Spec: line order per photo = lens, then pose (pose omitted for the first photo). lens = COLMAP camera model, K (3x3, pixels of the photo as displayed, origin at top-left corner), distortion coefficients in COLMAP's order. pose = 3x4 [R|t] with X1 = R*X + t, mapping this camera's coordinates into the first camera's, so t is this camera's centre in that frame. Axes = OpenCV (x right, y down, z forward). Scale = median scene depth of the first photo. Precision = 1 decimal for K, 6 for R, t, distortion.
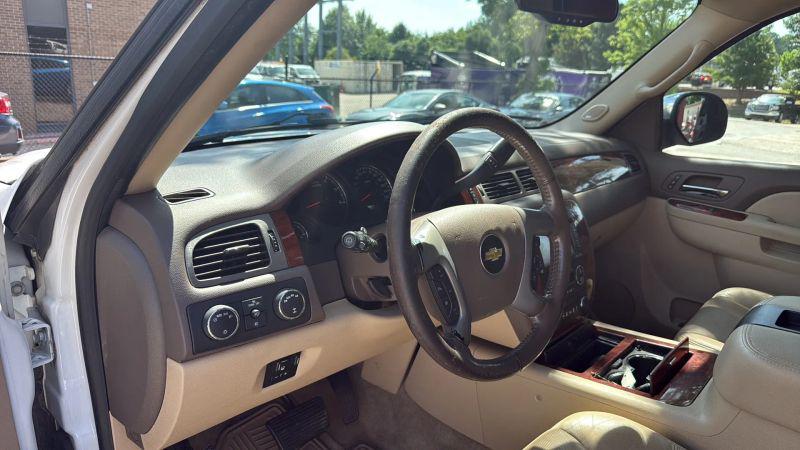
lens RADIAL K [[531.7, 0, 383.0], [0, 531.7, 242.4], [0, 0, 1]] dist [0.033393, -0.002242]
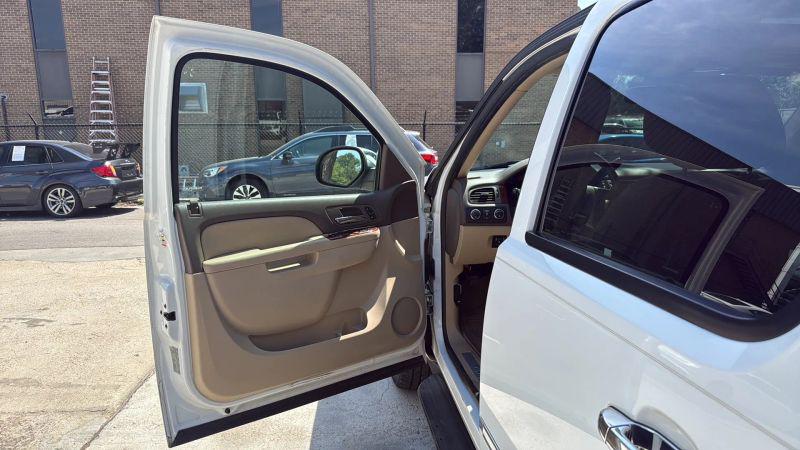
lens RADIAL K [[571.4, 0, 412.1], [0, 571.4, 226.6], [0, 0, 1]] dist [-0.006725, -0.001351]
pose [[0.805387, 0.058187, -0.589887, 0.098089], [-0.136637, 0.986594, -0.089236, 0.039870], [0.576786, 0.152470, 0.802540, -0.136100]]
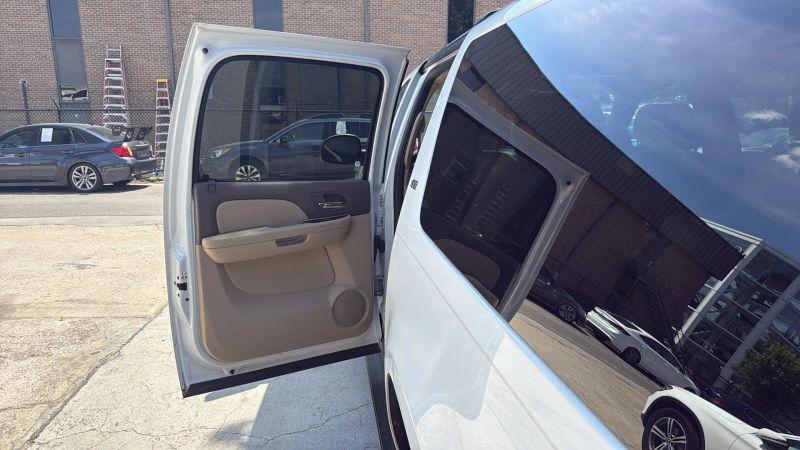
lens RADIAL K [[566.7, 0, 400.0], [0, 566.7, 225.0], [0, 0, 1]] dist [-0.000609, -0.005747]
pose [[0.791703, 0.083542, -0.605166, 0.170283], [-0.151694, 0.986464, -0.062272, 0.053744], [0.591773, 0.141100, 0.793660, -0.187023]]
